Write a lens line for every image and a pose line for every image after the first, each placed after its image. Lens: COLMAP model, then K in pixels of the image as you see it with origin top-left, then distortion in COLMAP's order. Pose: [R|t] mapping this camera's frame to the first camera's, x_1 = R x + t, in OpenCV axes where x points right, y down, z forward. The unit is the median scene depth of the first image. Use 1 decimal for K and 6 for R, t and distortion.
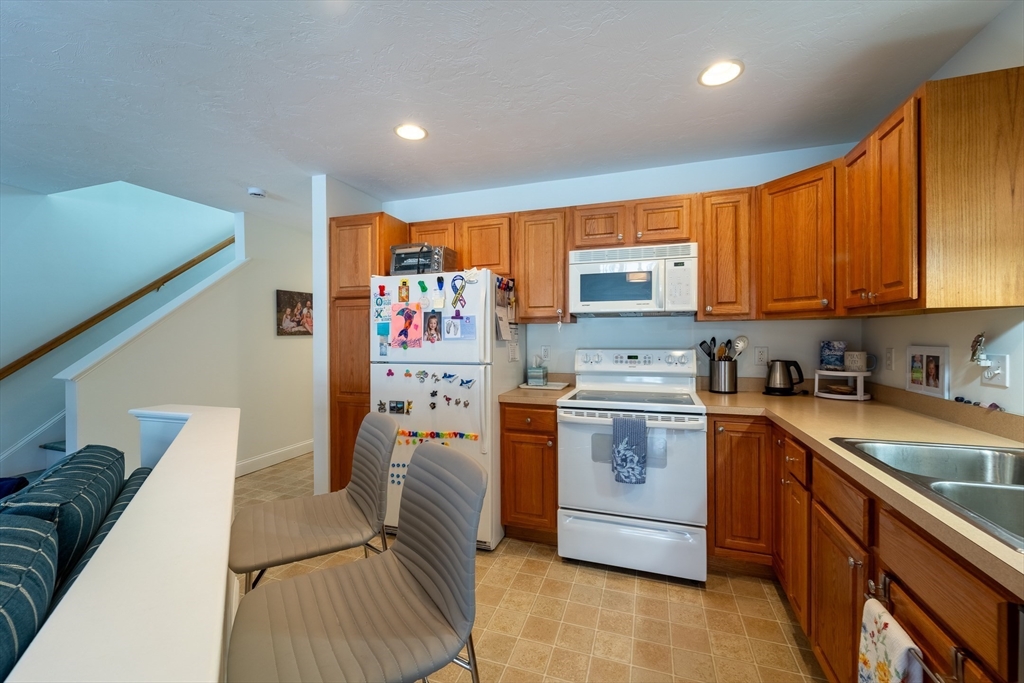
lens RADIAL K [[412.5, 0, 524.9], [0, 412.5, 340.7], [0, 0, 1]] dist [0.004807, -0.002248]
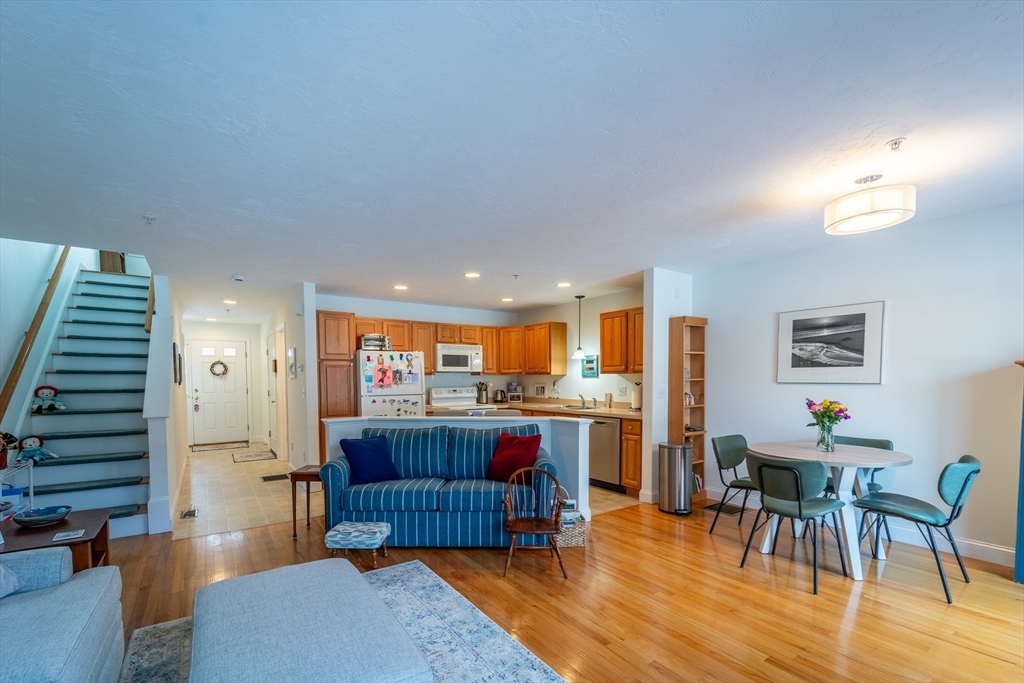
lens RADIAL K [[412.5, 0, 525.9], [0, 412.5, 393.6], [0, 0, 1]] dist [0.004807, -0.002248]
pose [[0.553608, -0.026823, 0.832345, -1.562269], [0.011981, 0.999634, 0.024245, 0.005343], [-0.832691, -0.003449, 0.553727, -0.653855]]
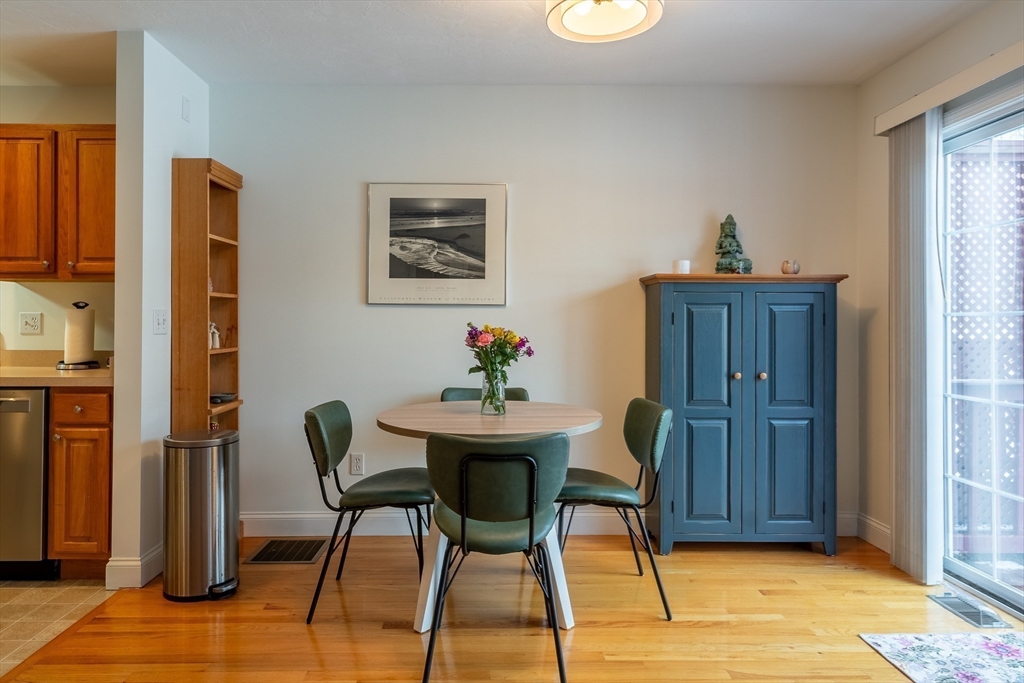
lens RADIAL K [[625.5, 0, 455.8], [0, 625.5, 315.9], [0, 0, 1]] dist [0.000680, -0.000252]
pose [[-0.312523, 0.010356, 0.949854, -1.063911], [0.010614, 0.999916, -0.007409, 0.055027], [-0.949851, 0.007766, -0.312607, -0.321616]]
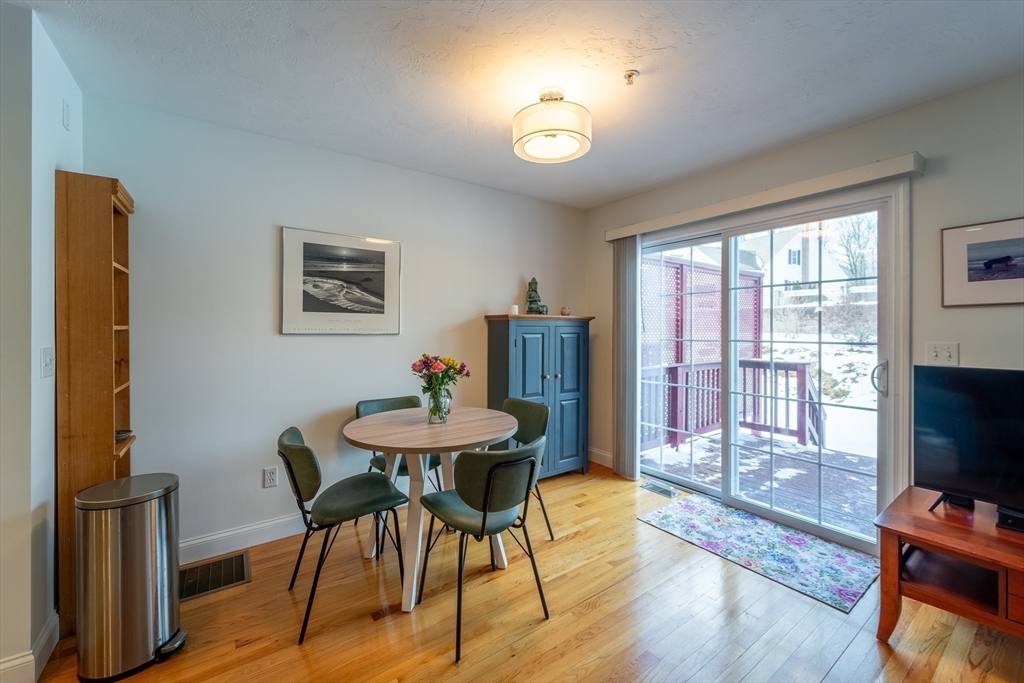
lens RADIAL K [[412.5, 0, 509.3], [0, 412.5, 331.3], [0, 0, 1]] dist [0.004807, -0.002248]
pose [[-0.803564, 0.001225, 0.595217, -0.751735], [0.009966, 0.999885, 0.011397, 0.001885], [-0.595135, 0.015090, -0.803484, -0.069974]]
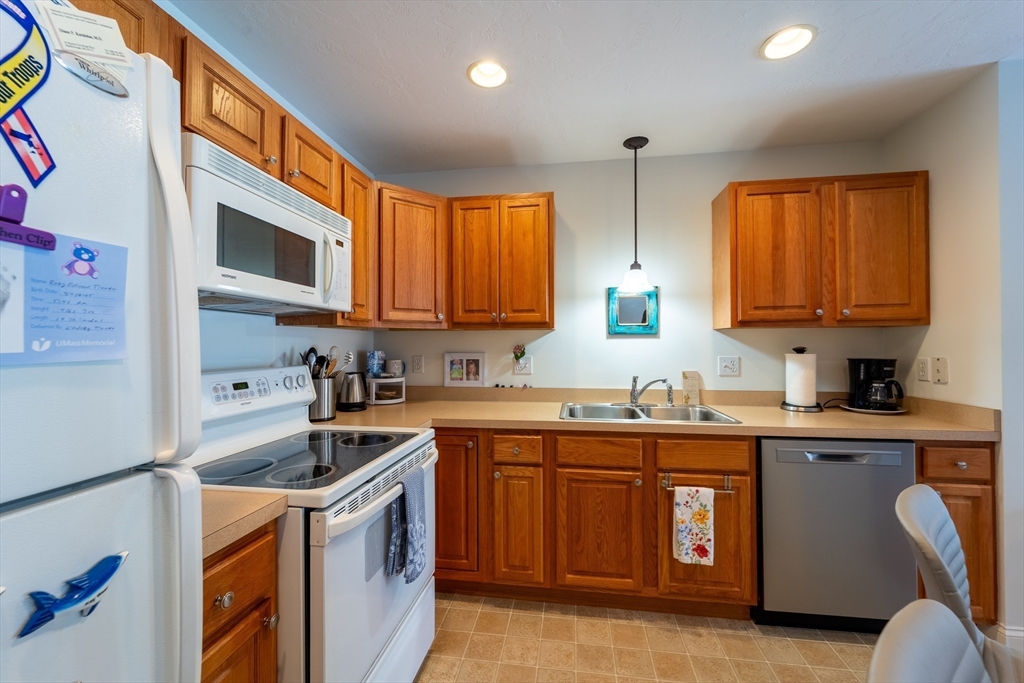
lens RADIAL K [[412.5, 0, 524.8], [0, 412.5, 337.7], [0, 0, 1]] dist [0.004807, -0.002248]
pose [[-0.175298, 0.022304, 0.984263, -0.360294], [0.016205, 0.999673, -0.019767, -0.005856], [-0.984382, 0.012485, -0.175602, 0.800739]]
